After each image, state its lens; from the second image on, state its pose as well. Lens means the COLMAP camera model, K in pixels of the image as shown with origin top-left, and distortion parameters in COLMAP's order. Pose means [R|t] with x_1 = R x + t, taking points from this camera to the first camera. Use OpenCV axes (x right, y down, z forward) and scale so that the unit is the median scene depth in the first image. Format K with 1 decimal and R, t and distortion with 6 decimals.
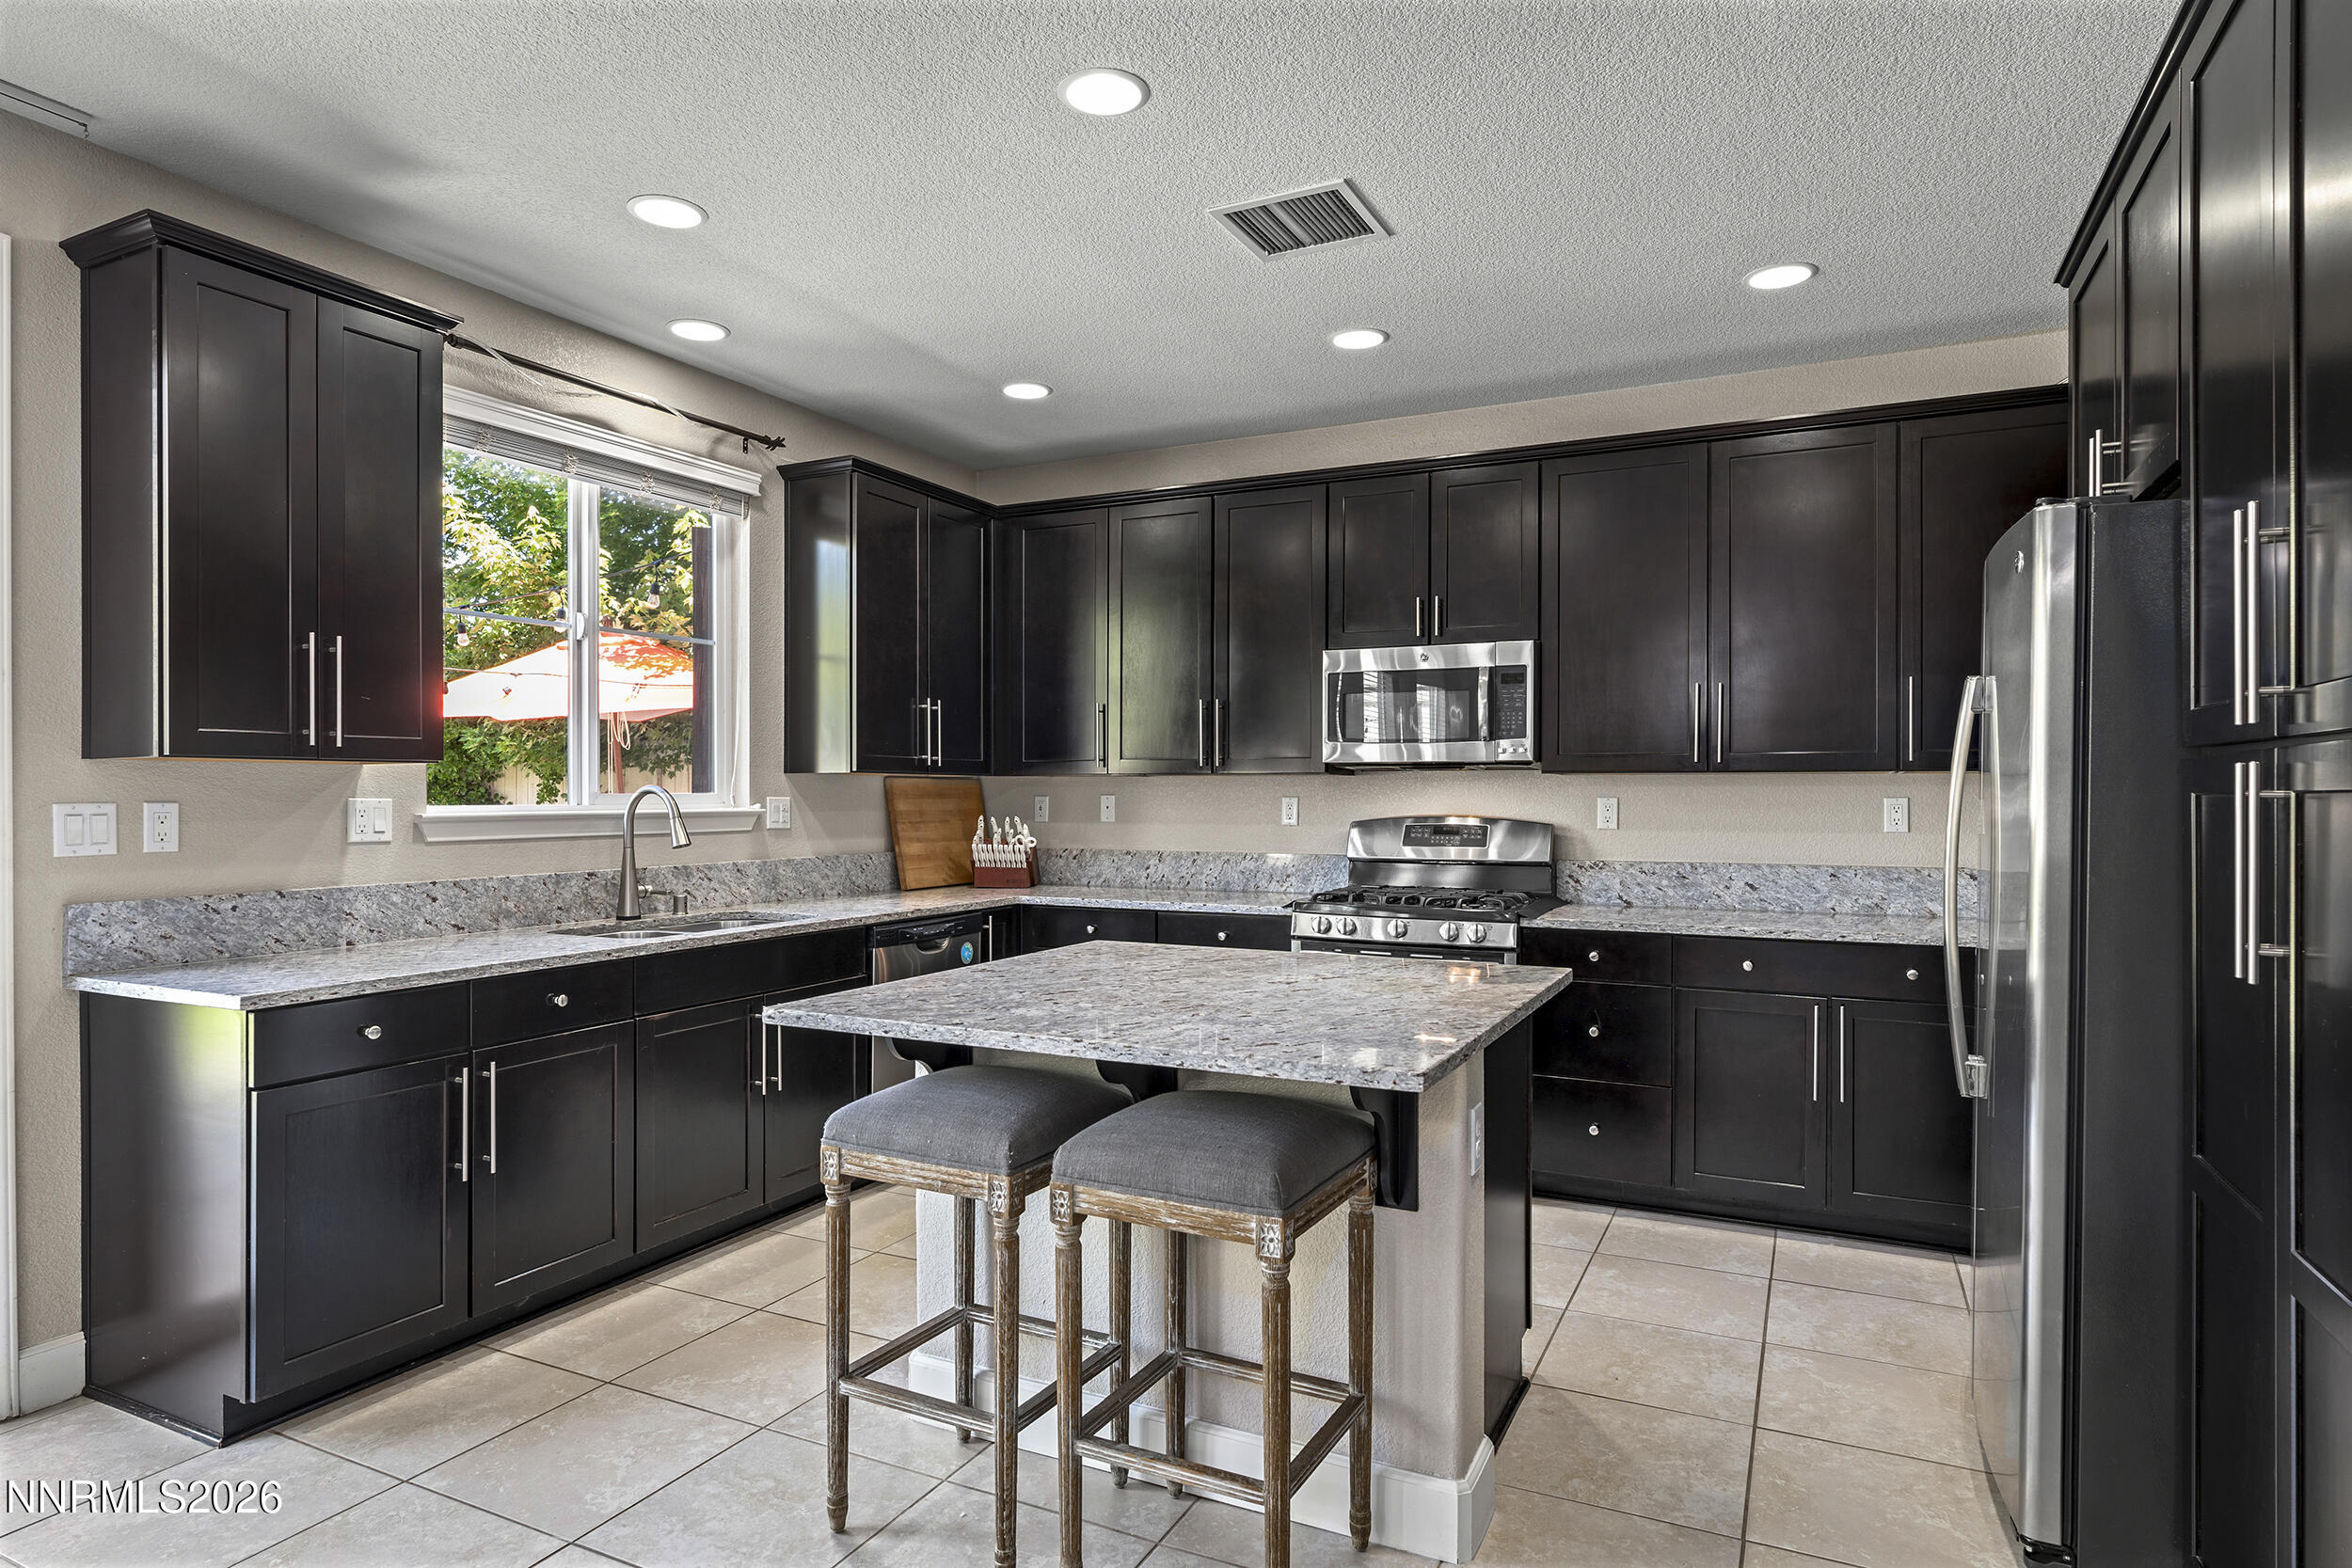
lens RADIAL K [[1311.7, 0, 1173.0], [0, 1311.7, 793.0], [0, 0, 1]] dist [-0.000961, 0.000014]
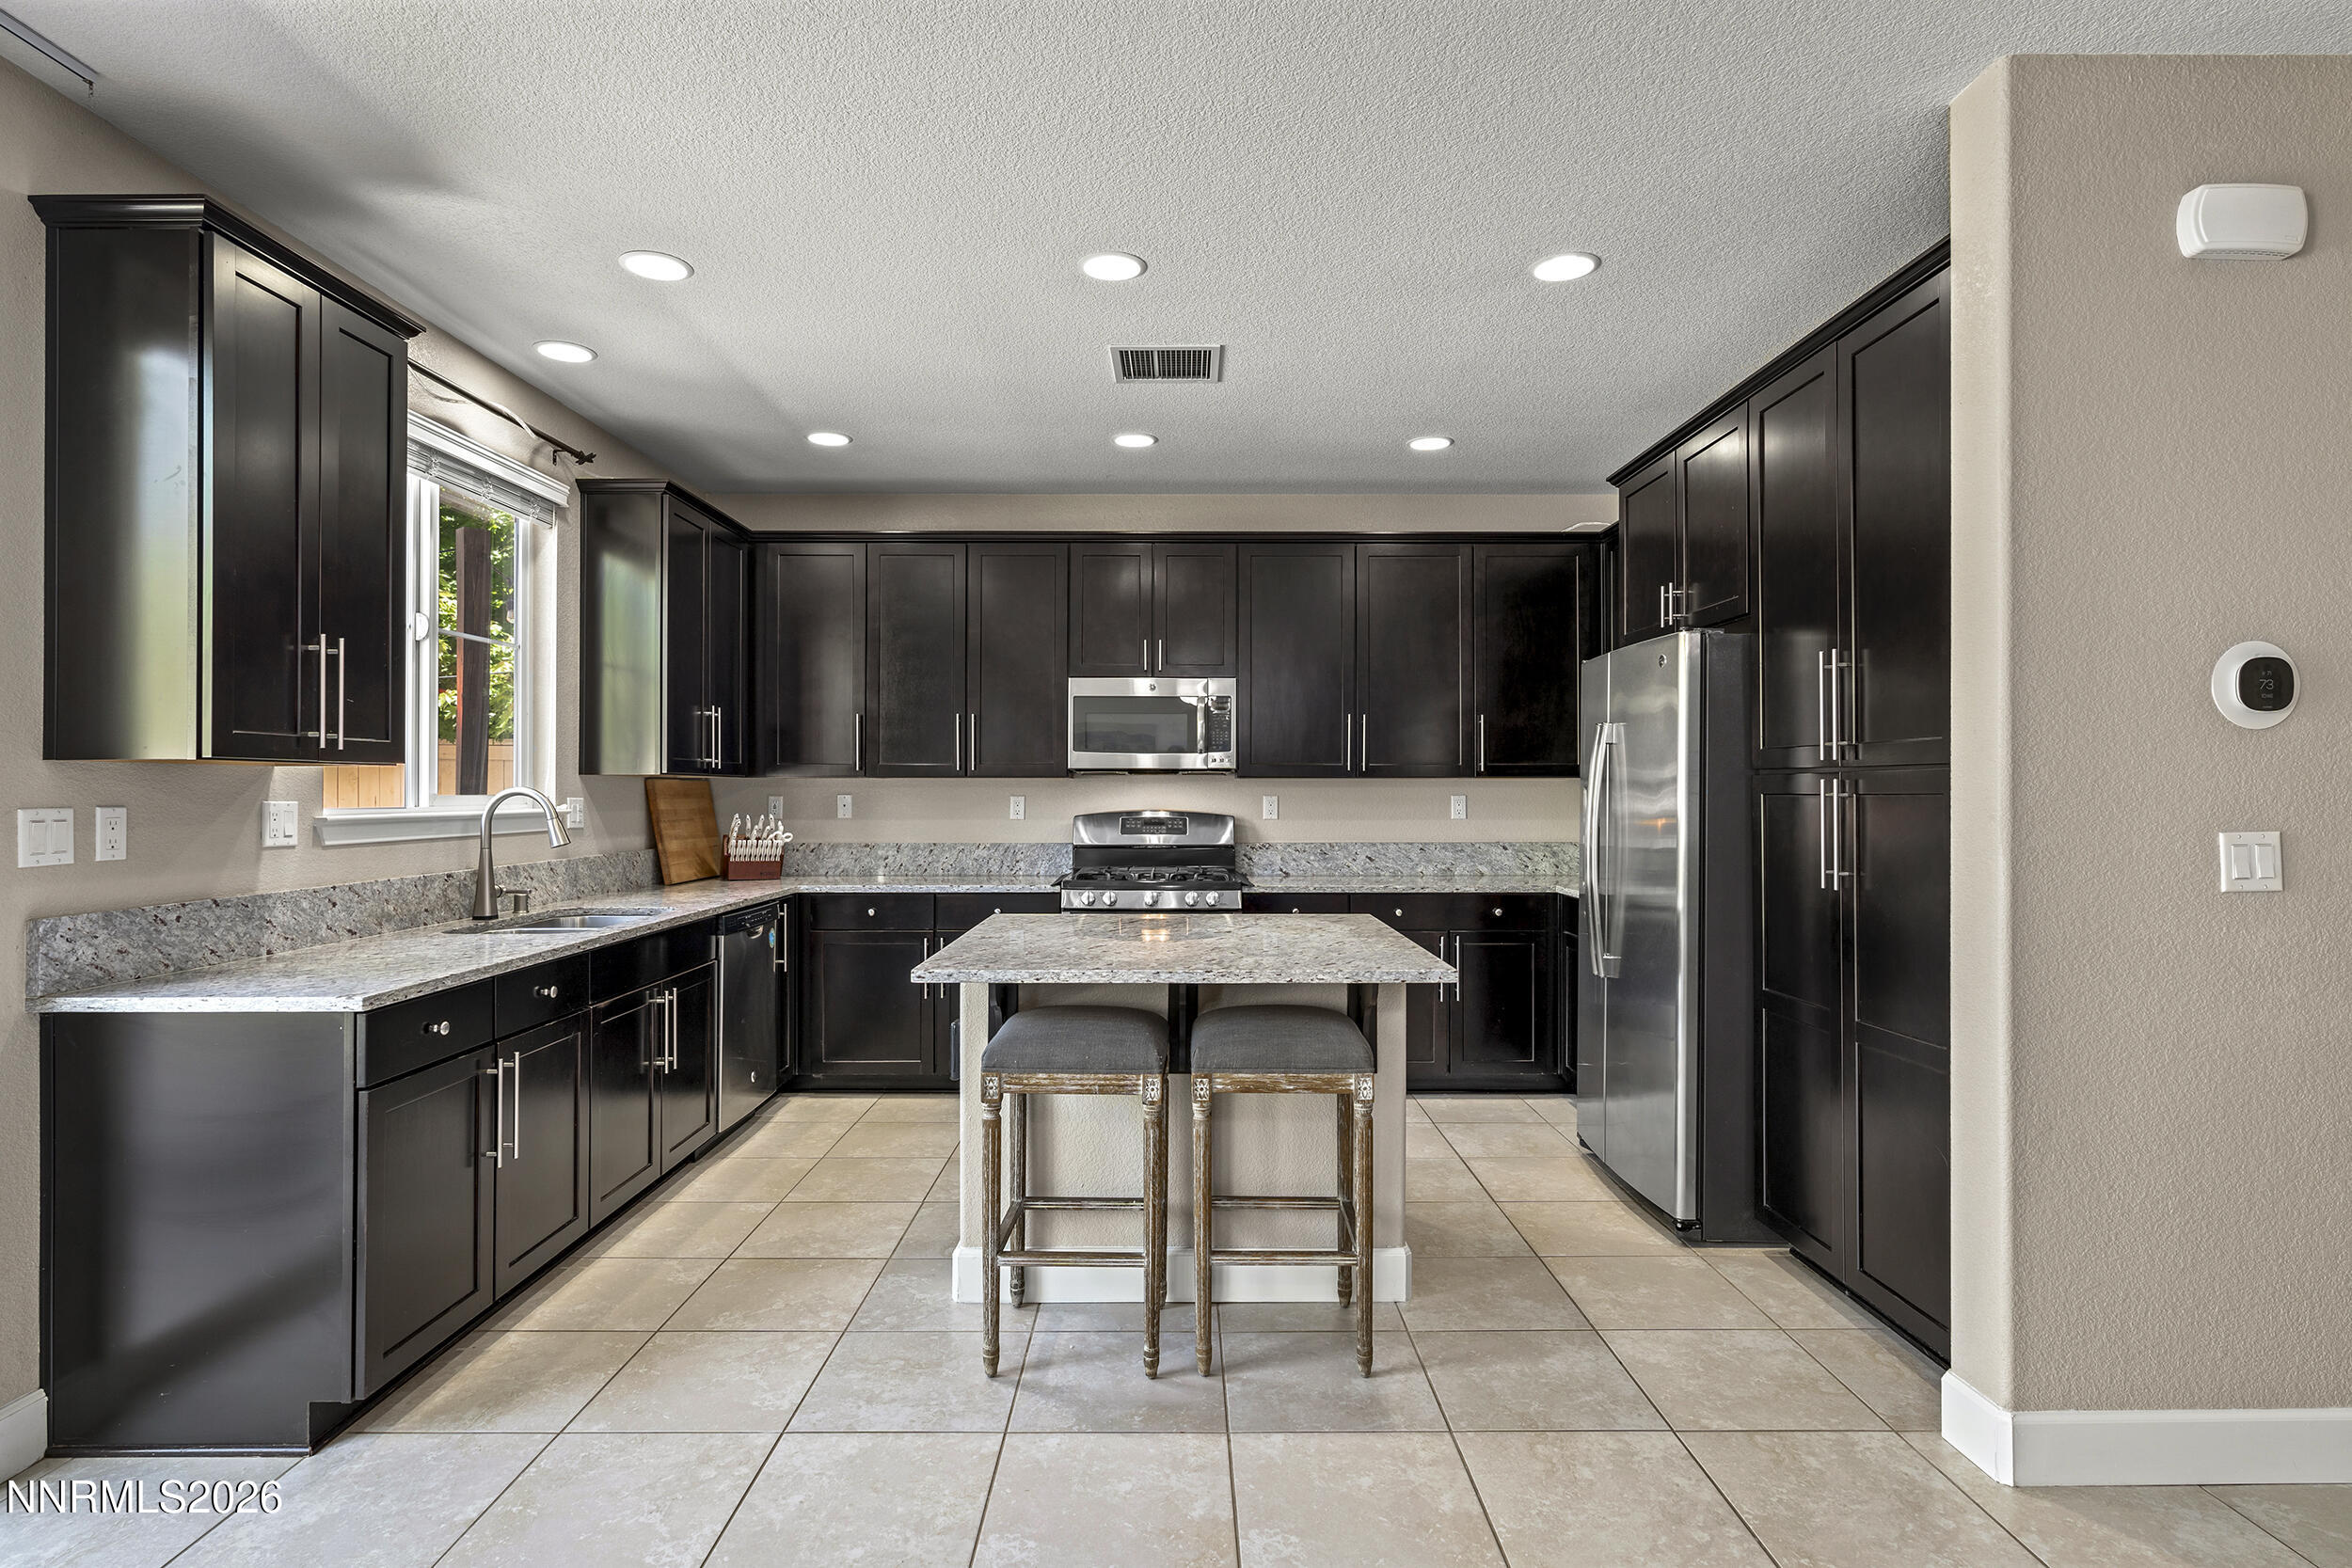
lens RADIAL K [[1214.8, 0, 1177.2], [0, 1214.8, 776.4], [0, 0, 1]] dist [-0.003932, 0.001601]
pose [[0.892523, 0.004250, 0.450982, -0.361971], [0.000630, 0.999943, -0.010672, -0.003634], [-0.451002, 0.009809, 0.892469, -0.079501]]
